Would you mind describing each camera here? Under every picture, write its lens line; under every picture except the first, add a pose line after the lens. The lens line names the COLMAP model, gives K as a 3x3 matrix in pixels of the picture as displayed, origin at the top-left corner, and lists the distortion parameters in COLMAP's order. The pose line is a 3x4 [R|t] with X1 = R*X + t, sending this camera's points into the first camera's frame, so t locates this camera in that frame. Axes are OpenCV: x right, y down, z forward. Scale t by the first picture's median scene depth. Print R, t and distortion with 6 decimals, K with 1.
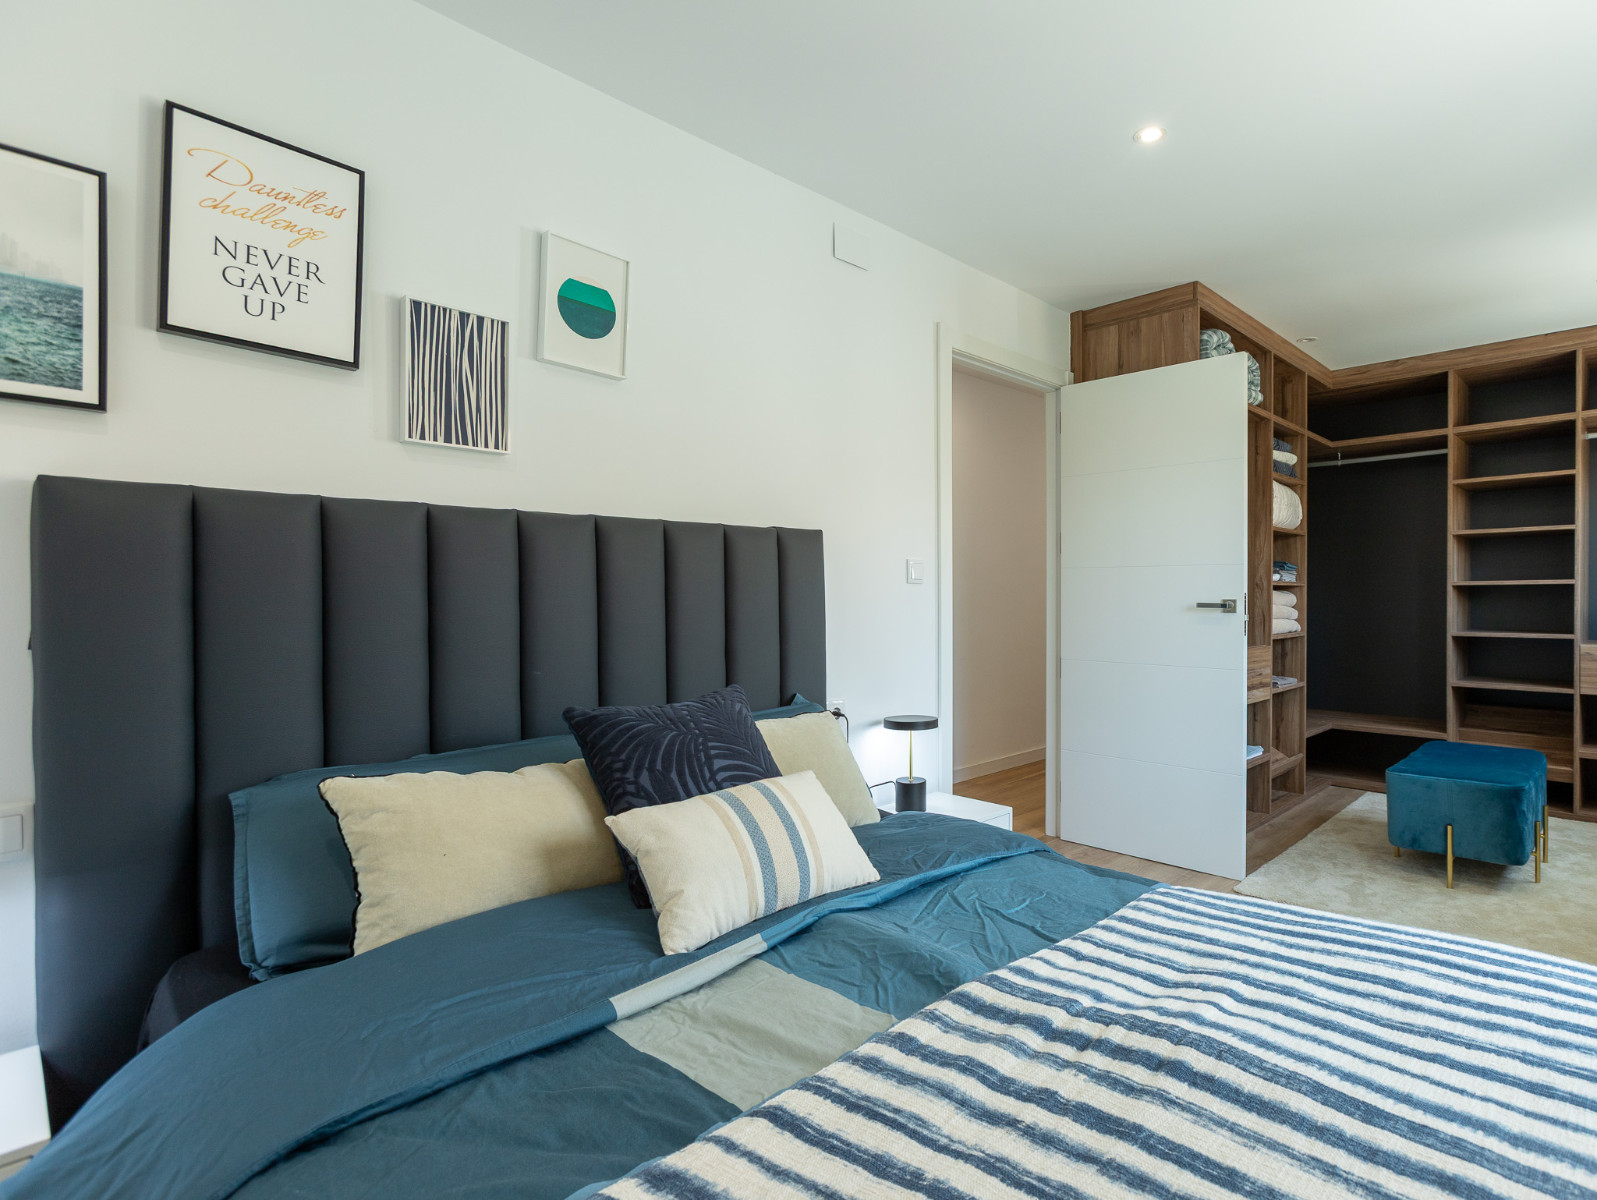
lens RADIAL K [[892.4, 0, 800.9], [0, 892.4, 597.0], [0, 0, 1]] dist [0.000467, 0.010944]
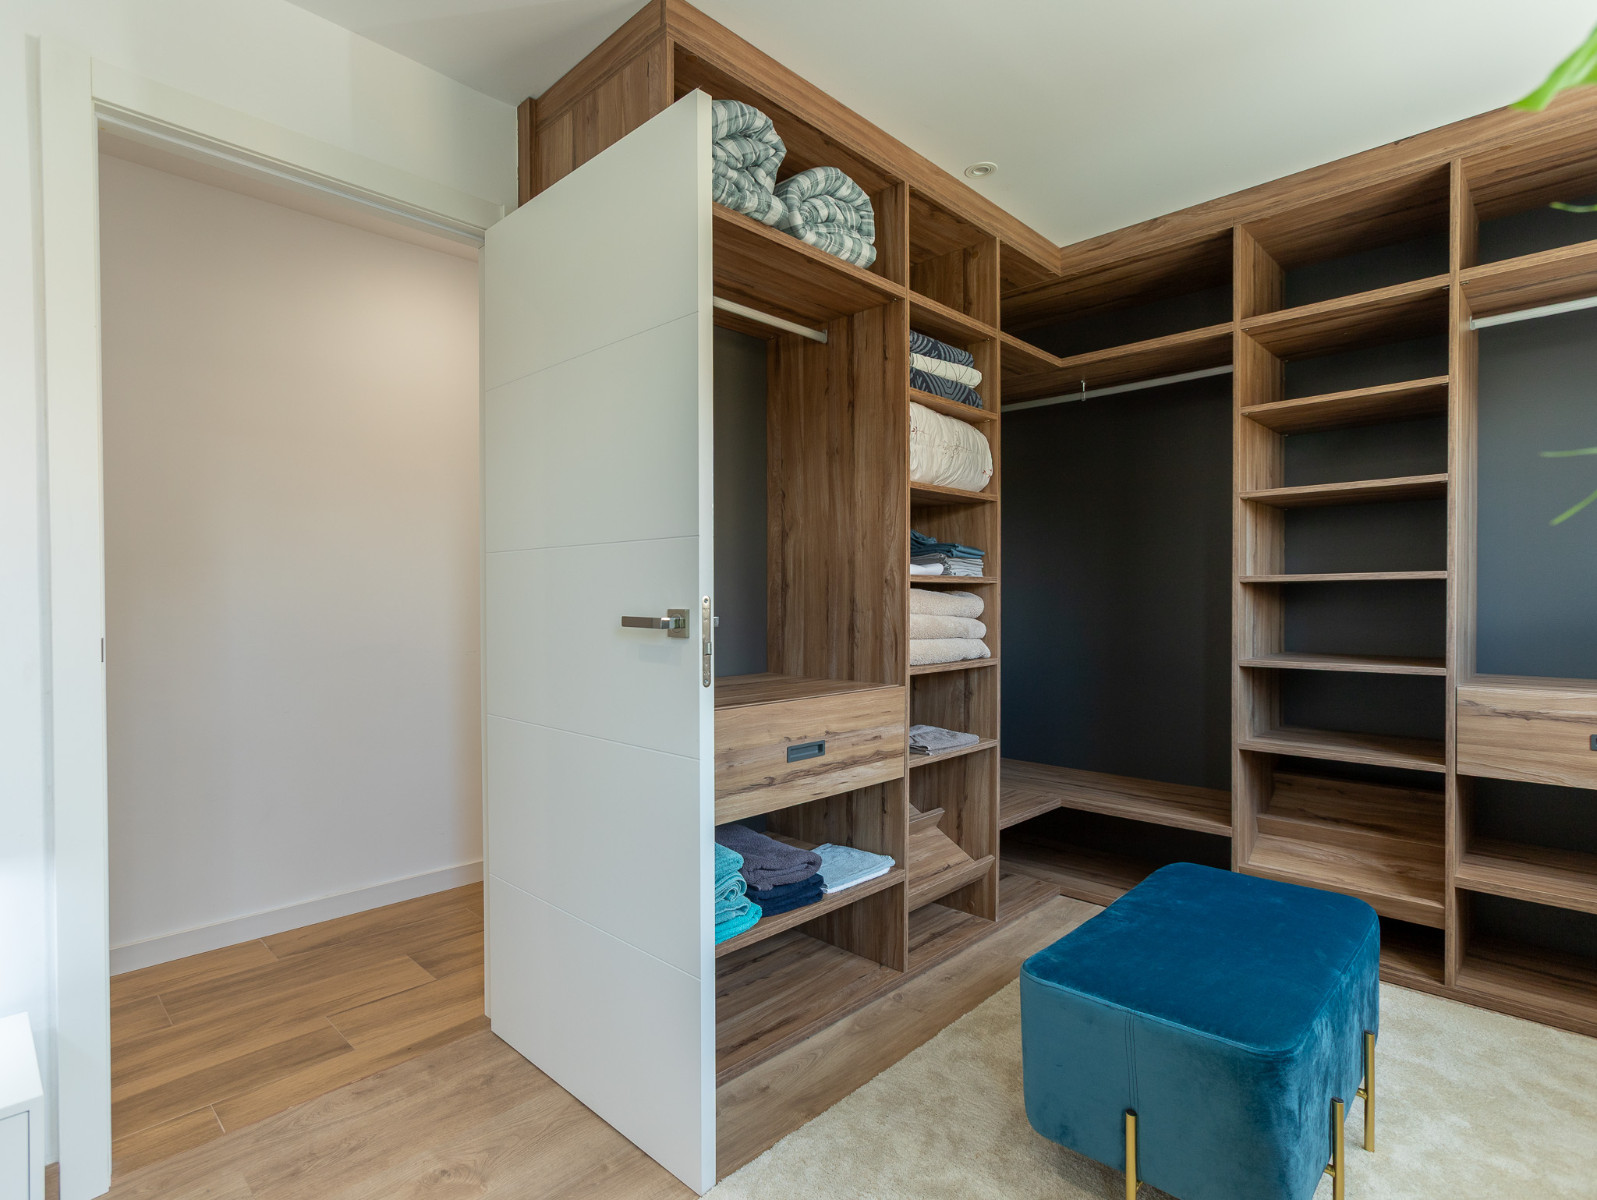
lens RADIAL K [[711.7, 0, 798.5], [0, 711.7, 600.0], [0, 0, 1]] dist [-0.006685, 0.005222]
pose [[0.997926, -0.002310, -0.064328, 0.474058], [0.002507, 0.999992, 0.002978, -0.003207], [0.064320, -0.003133, 0.997924, 0.518246]]
